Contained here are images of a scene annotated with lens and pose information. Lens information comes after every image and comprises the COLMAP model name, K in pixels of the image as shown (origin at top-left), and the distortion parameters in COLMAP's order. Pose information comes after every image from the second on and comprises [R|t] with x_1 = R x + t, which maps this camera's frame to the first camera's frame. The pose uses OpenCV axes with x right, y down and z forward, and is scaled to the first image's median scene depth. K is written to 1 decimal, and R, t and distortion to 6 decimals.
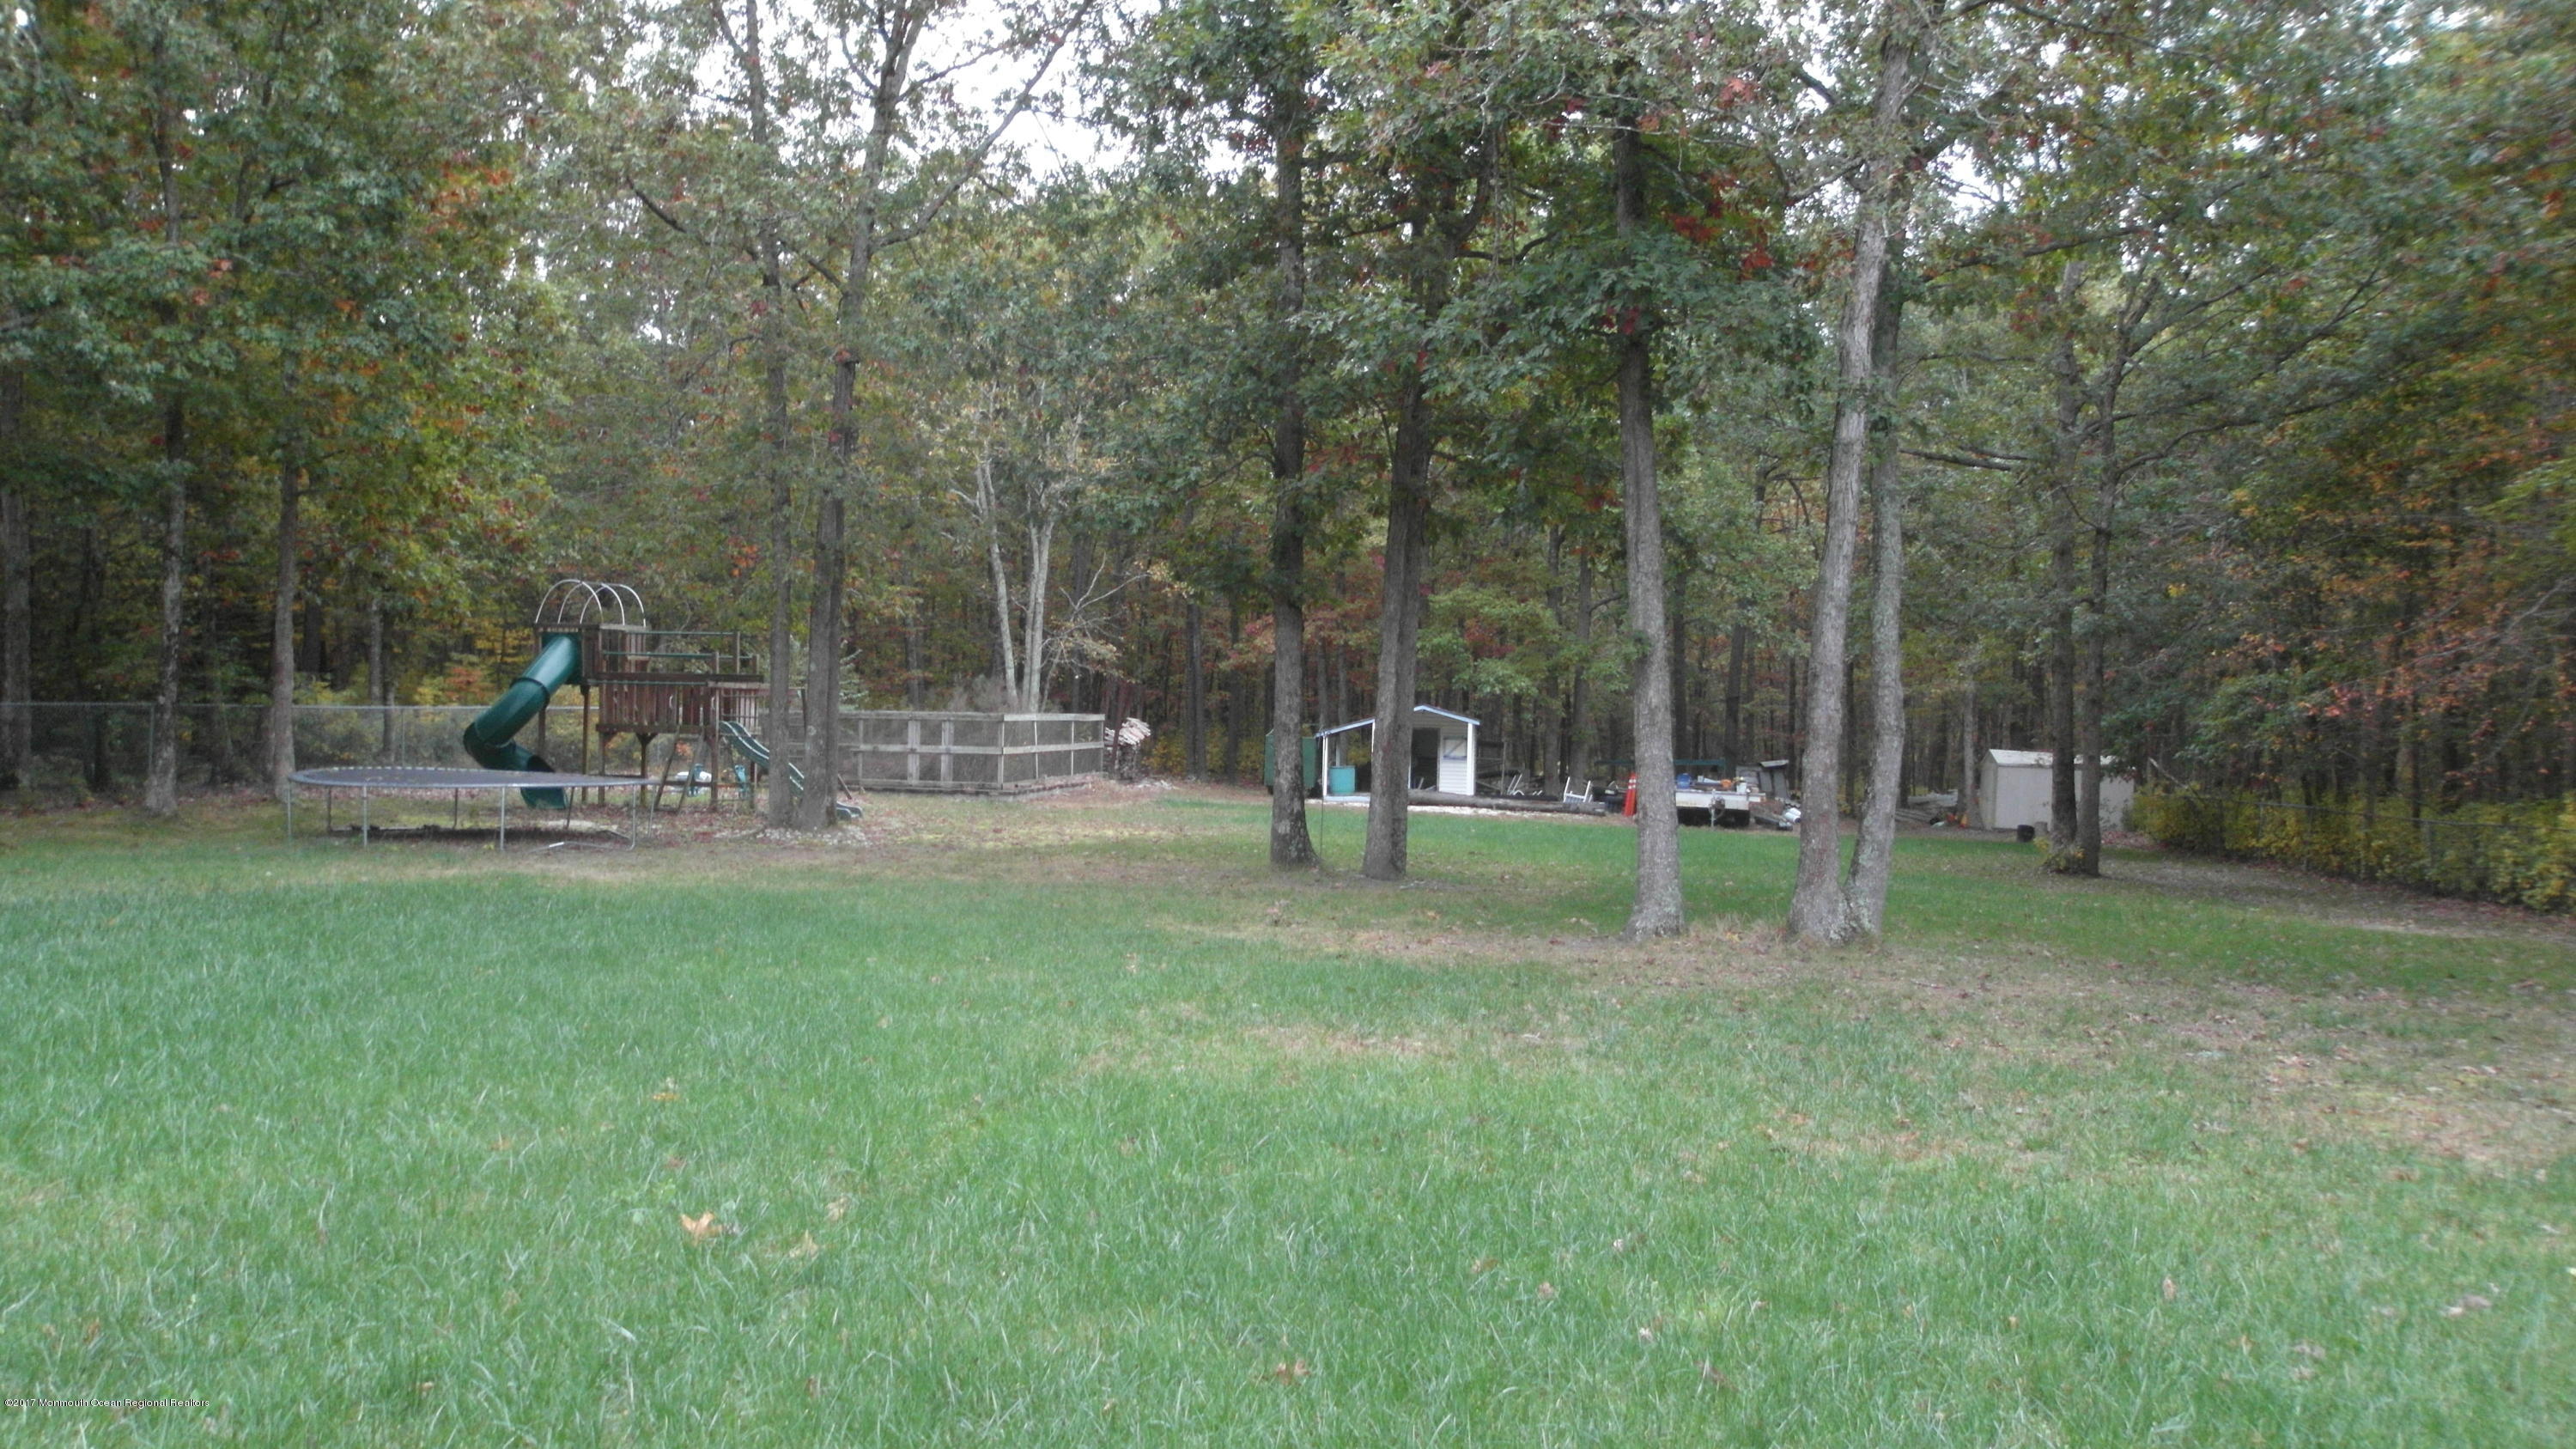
lens RADIAL K [[2014.9, 0, 1287.2], [0, 2014.9, 722.0], [0, 0, 1]] dist [-0.094731, 0.072580]
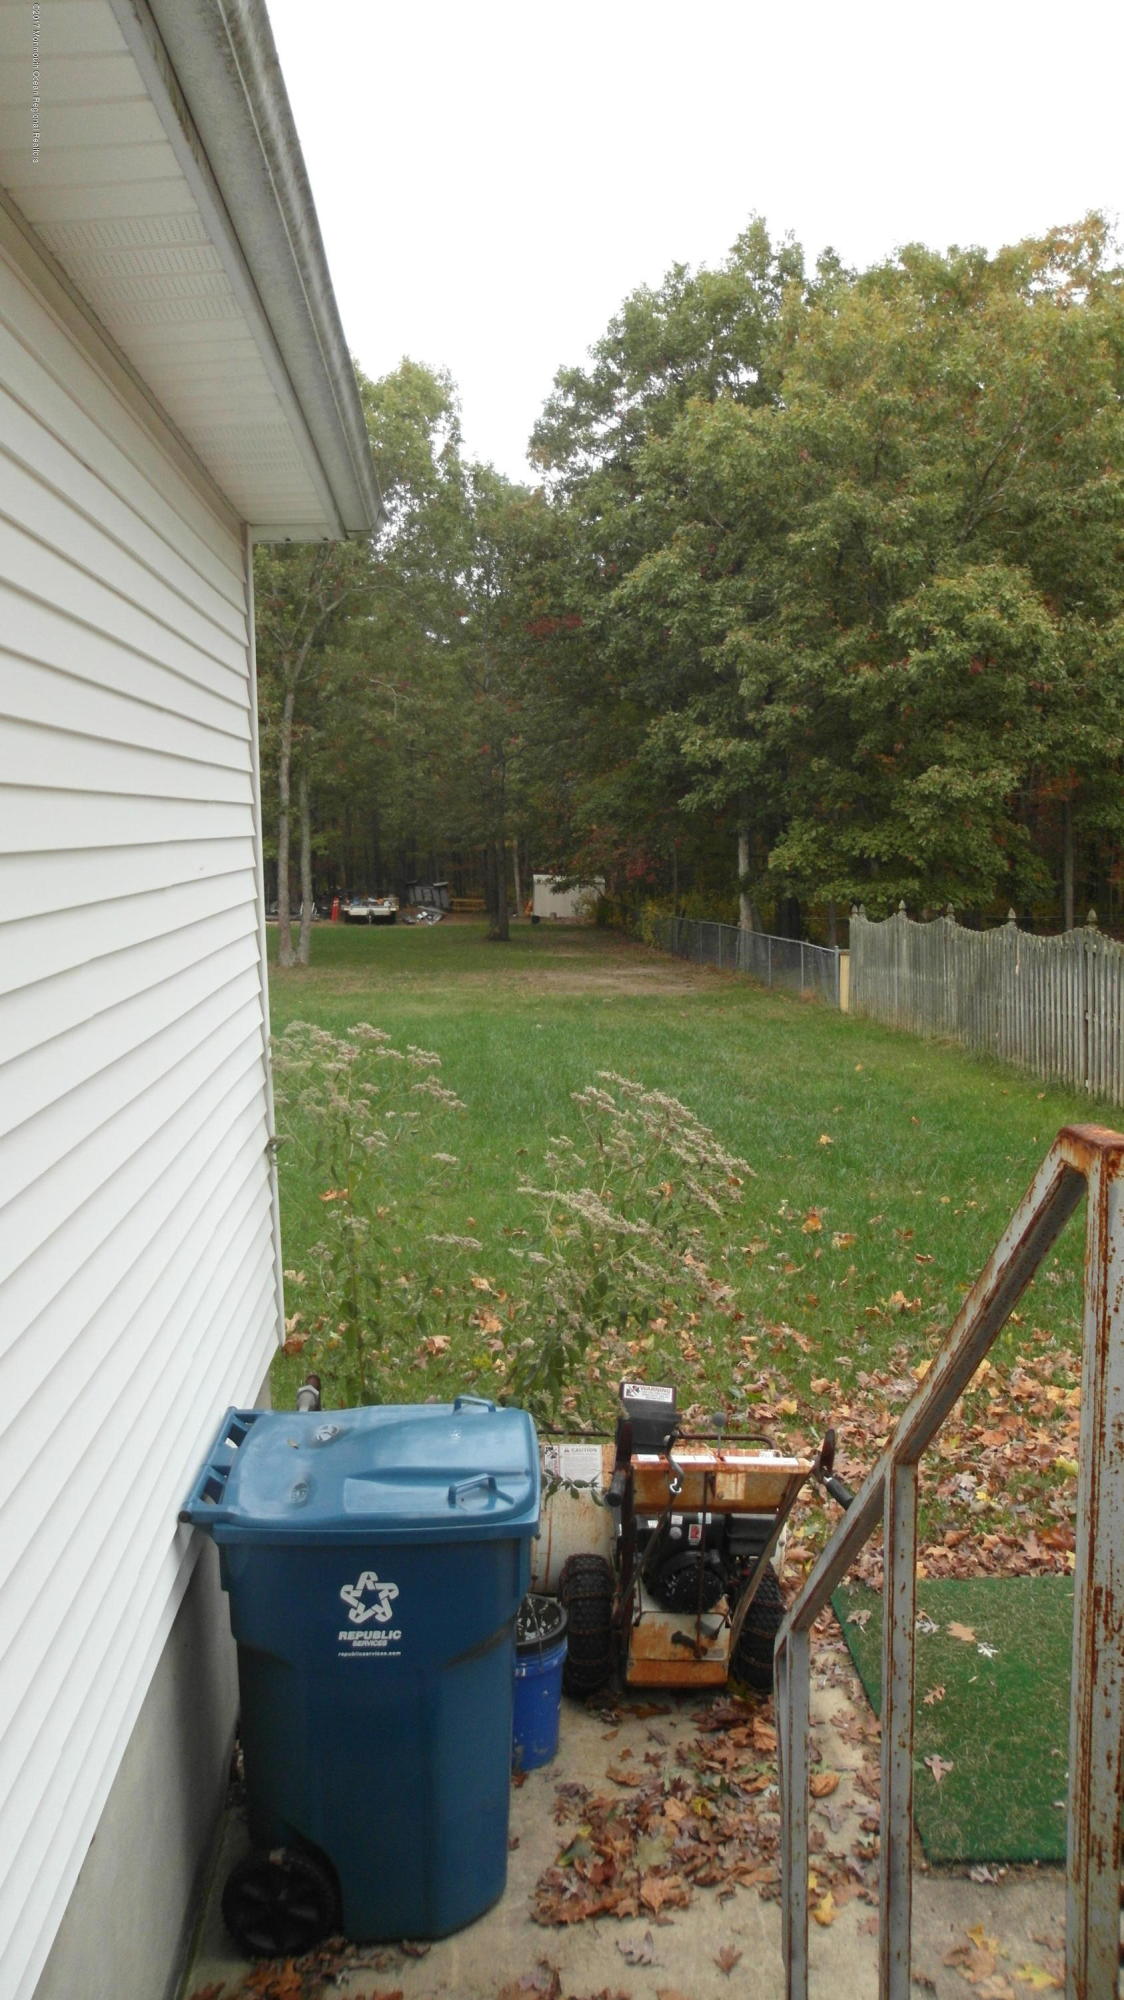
lens RADIAL K [[1564.1, 0, 563.4], [0, 1564.1, 993.4], [0, 0, 1]] dist [-0.094731, 0.072580]
pose [[0.971489, -0.063321, 0.228474, 0.042238], [0.040551, 0.993852, 0.103019, -0.030364], [-0.233593, -0.090817, 0.968084, -0.526209]]
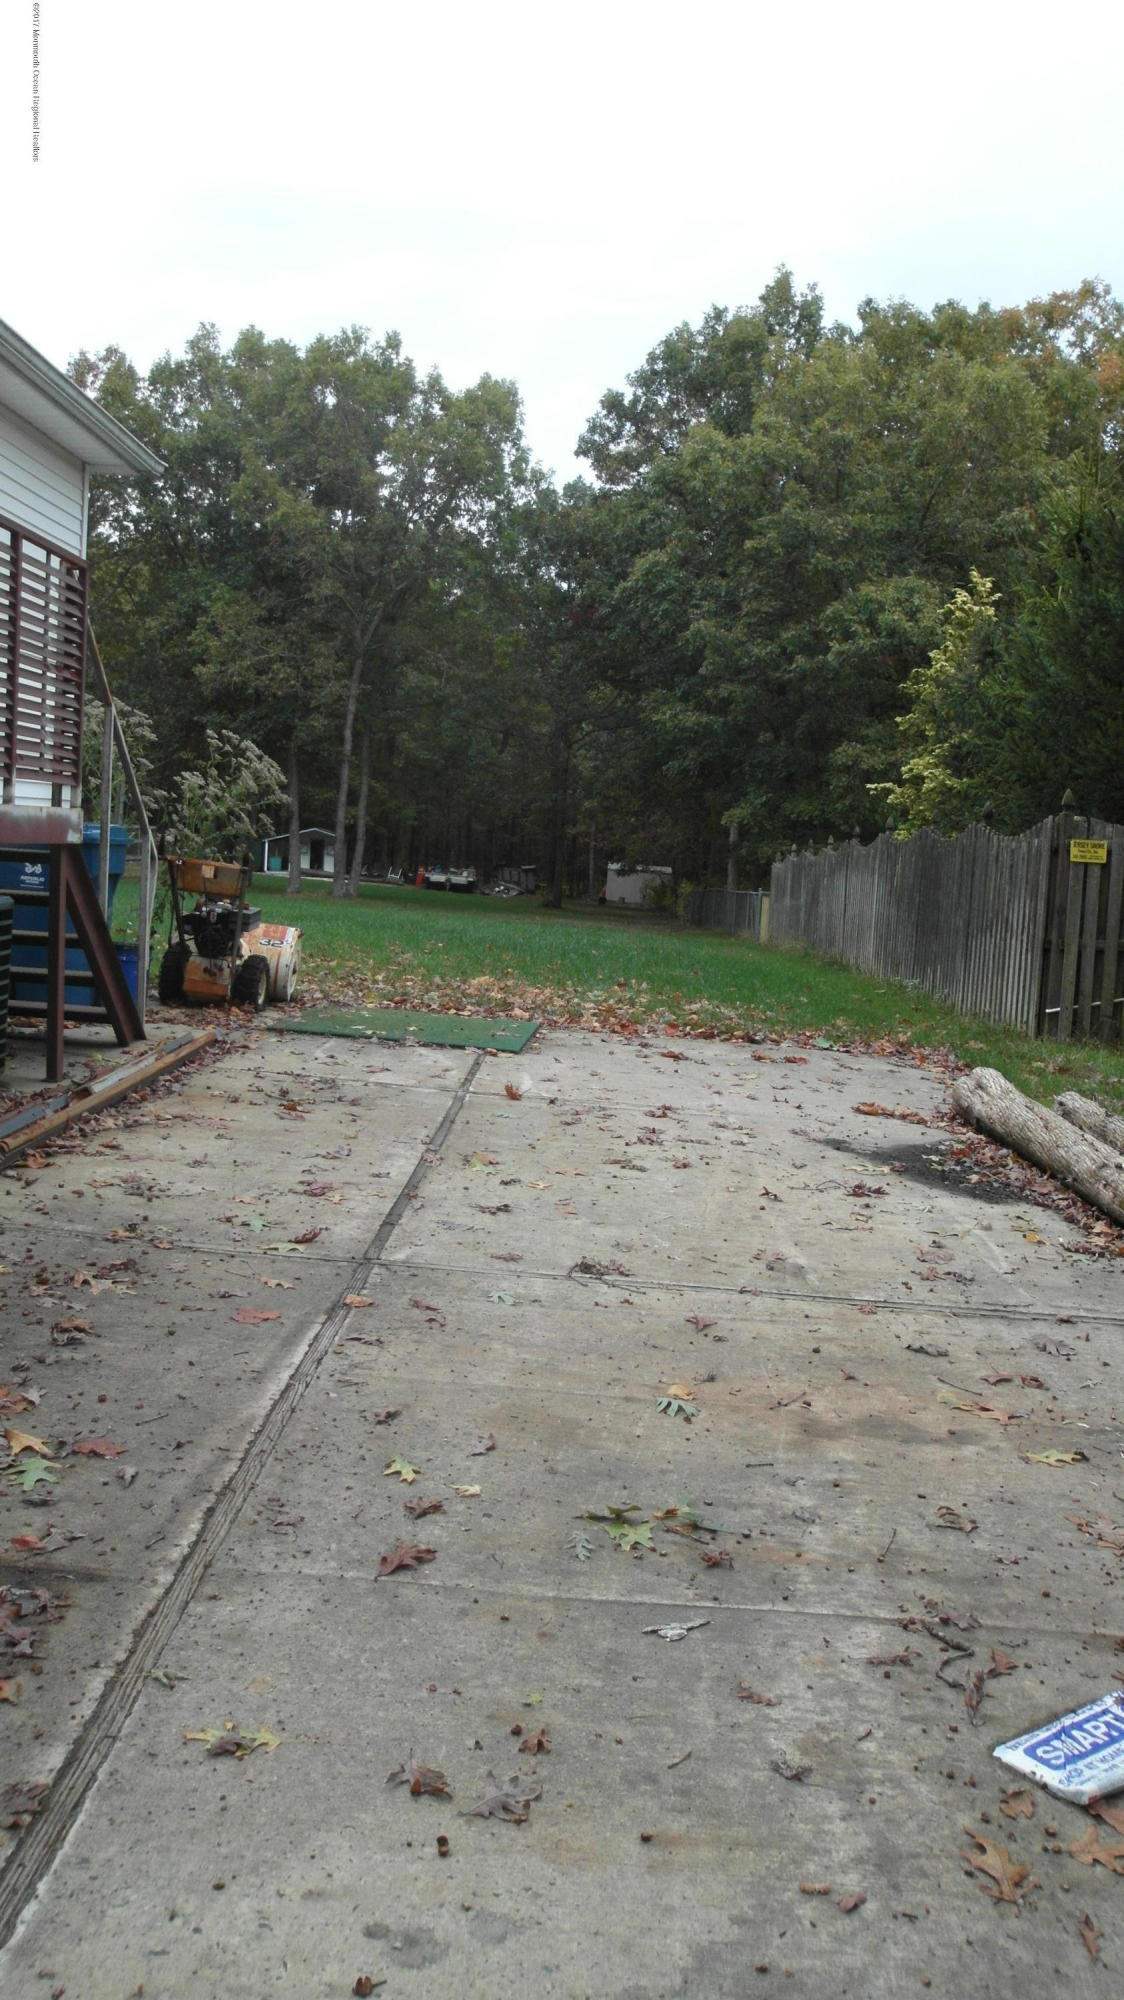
lens RADIAL K [[1564.1, 0, 564.8], [0, 1564.1, 1001.2], [0, 0, 1]] dist [-0.094731, 0.072580]
pose [[0.987892, 0.025956, 0.152953, 0.084007], [-0.041293, 0.994333, 0.097964, 0.000697], [-0.149544, -0.103094, 0.983366, -0.654242]]
